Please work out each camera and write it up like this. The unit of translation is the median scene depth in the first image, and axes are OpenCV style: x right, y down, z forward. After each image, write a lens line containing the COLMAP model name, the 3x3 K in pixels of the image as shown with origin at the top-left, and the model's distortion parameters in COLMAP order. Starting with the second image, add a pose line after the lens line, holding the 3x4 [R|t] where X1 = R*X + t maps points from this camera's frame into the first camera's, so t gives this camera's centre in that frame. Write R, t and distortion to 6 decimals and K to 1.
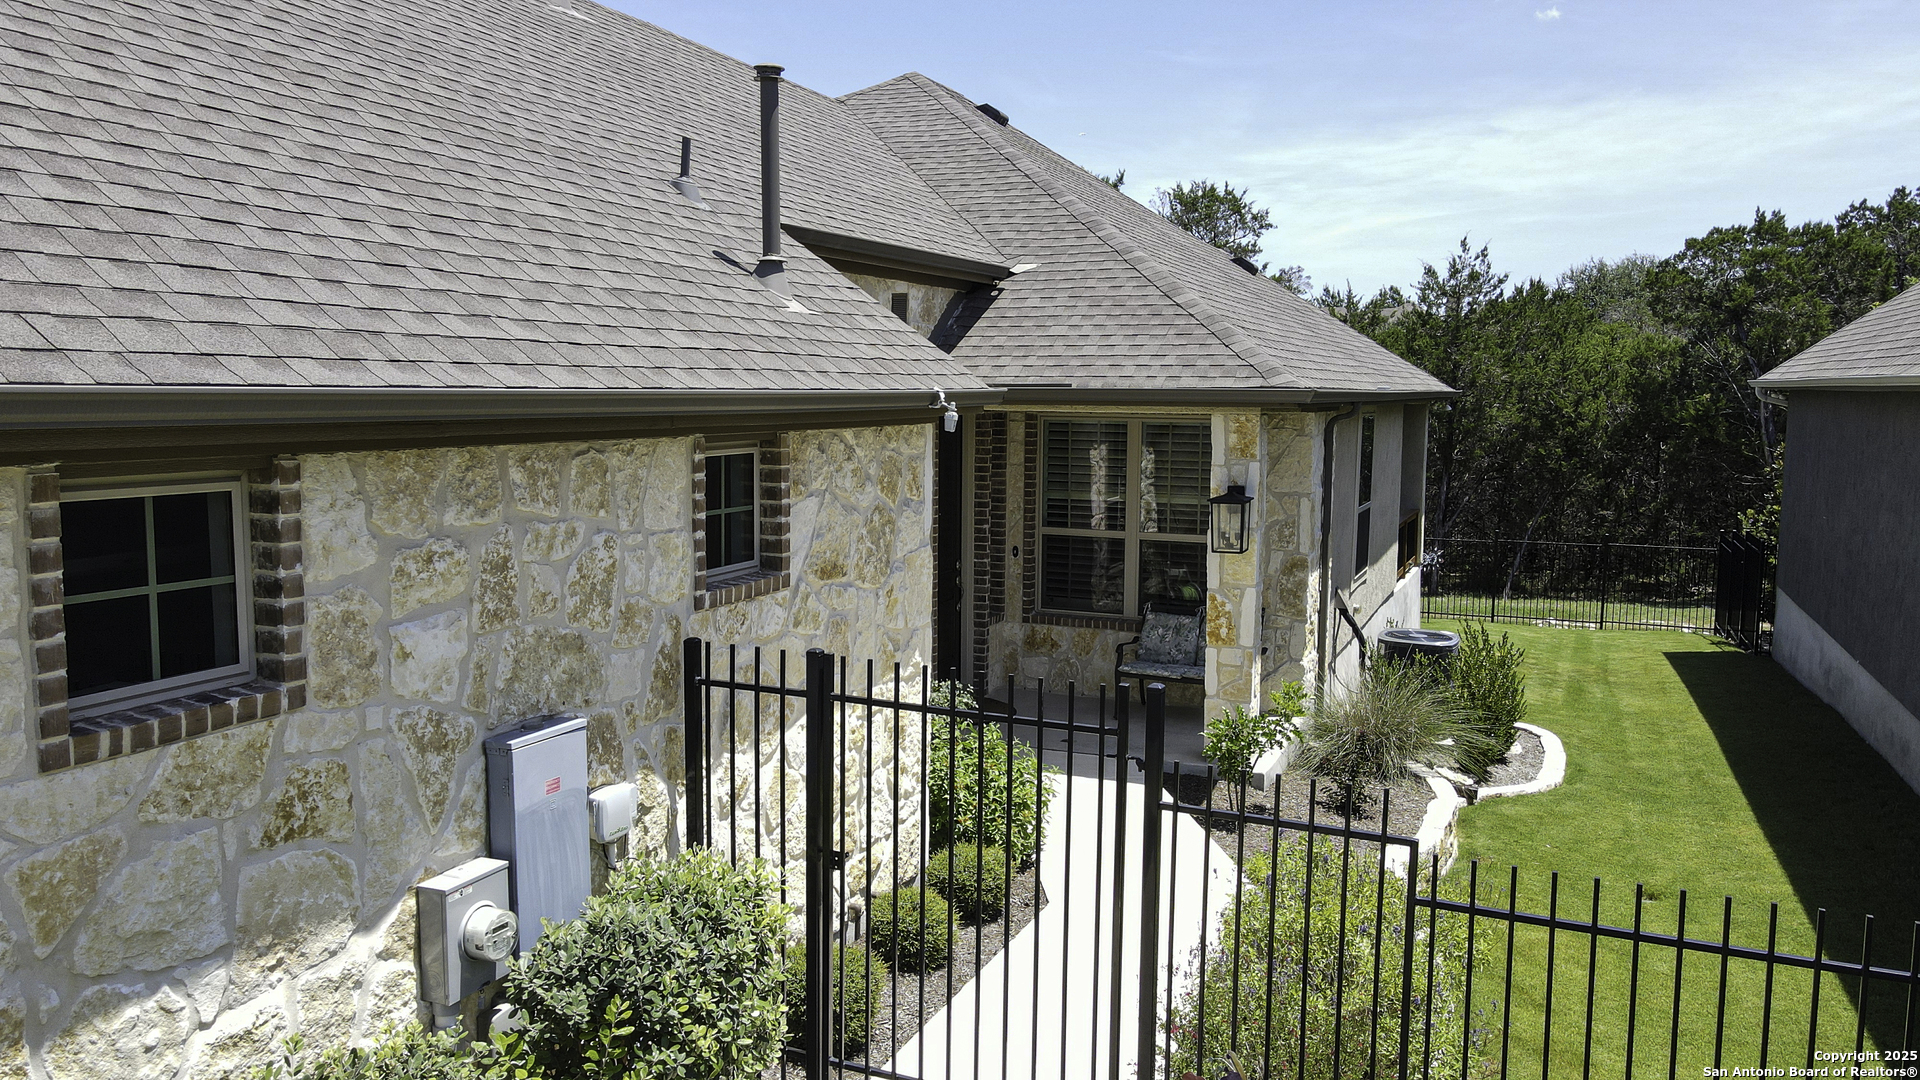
lens RADIAL K [[1405.3, 0, 950.9], [0, 1405.3, 550.9], [0, 0, 1]] dist [0.049990, 0.003537]
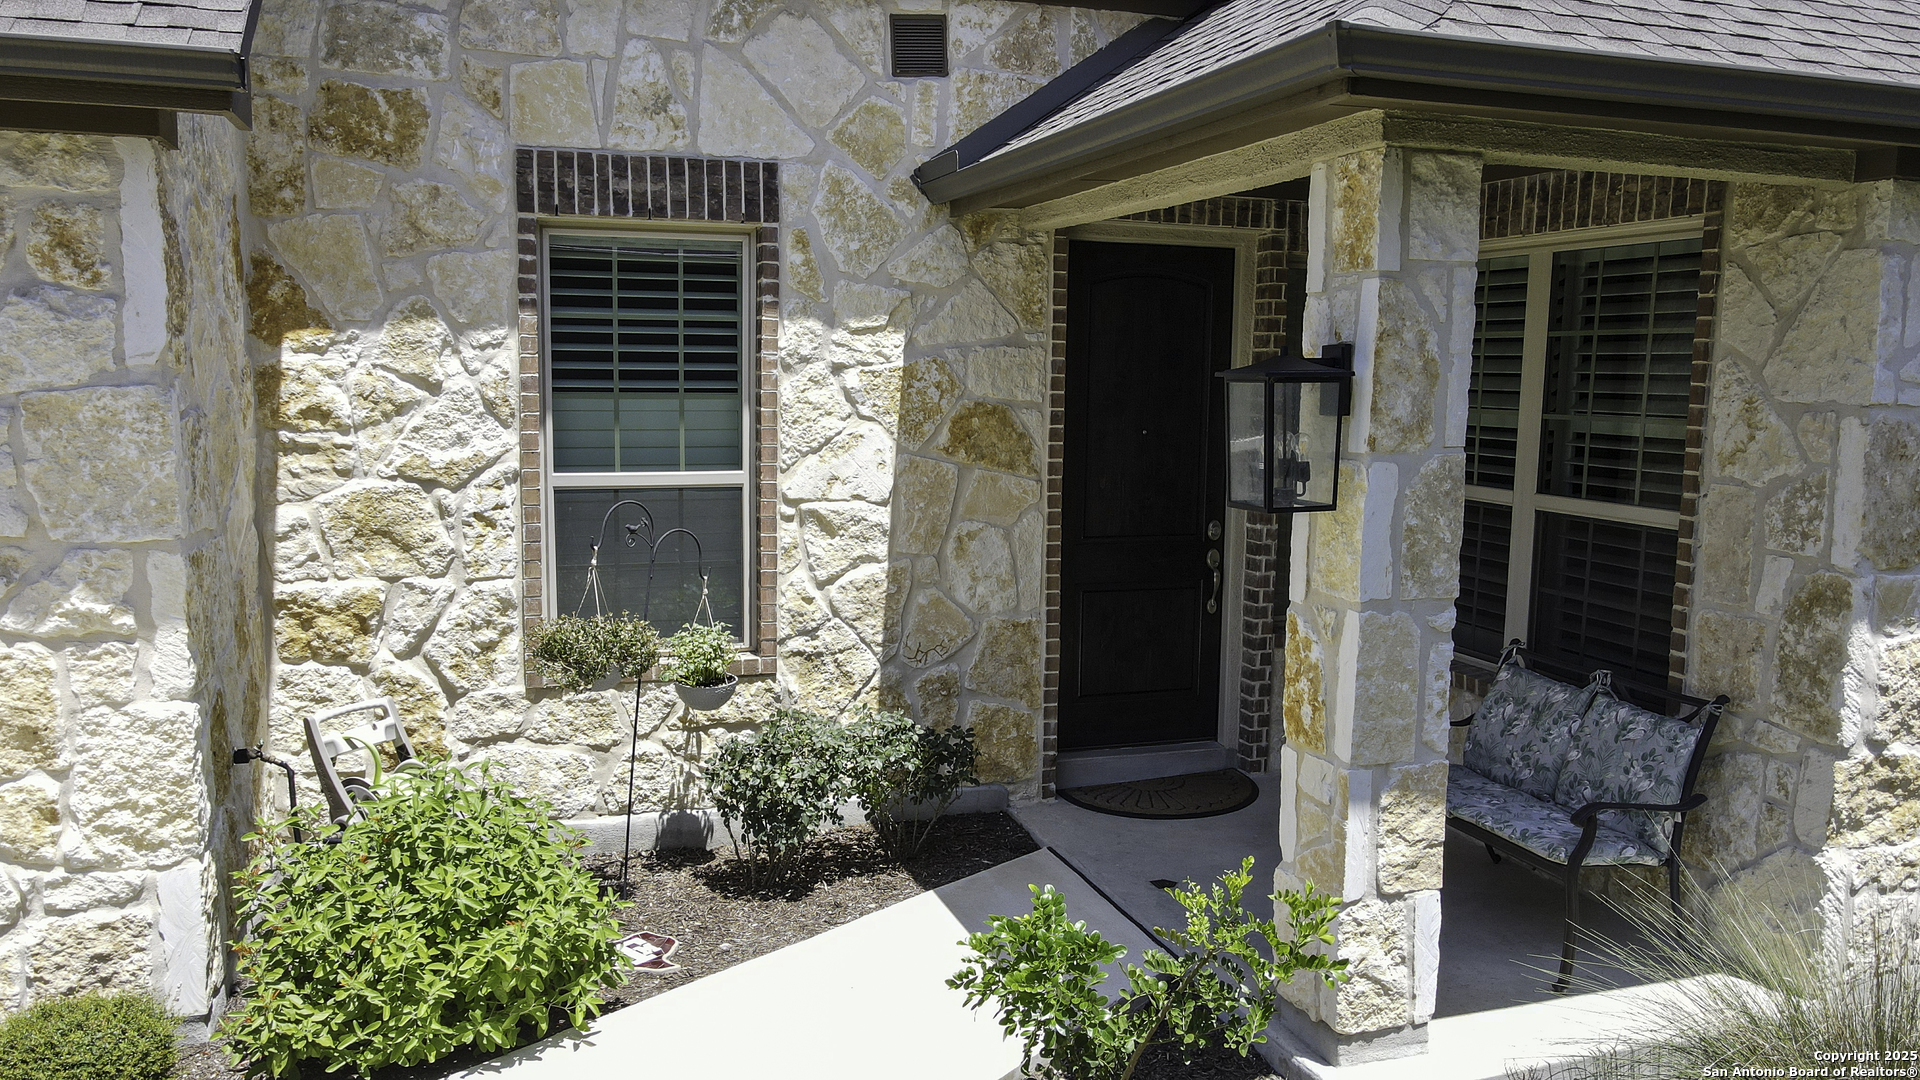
lens RADIAL K [[1405.3, 0, 964.1], [0, 1405.3, 539.8], [0, 0, 1]] dist [0.049990, 0.003537]
pose [[0.690508, 0.093256, -0.717288, 0.363906], [-0.096015, 0.994696, 0.036892, 0.002523], [0.716924, 0.043396, 0.695800, 0.576544]]
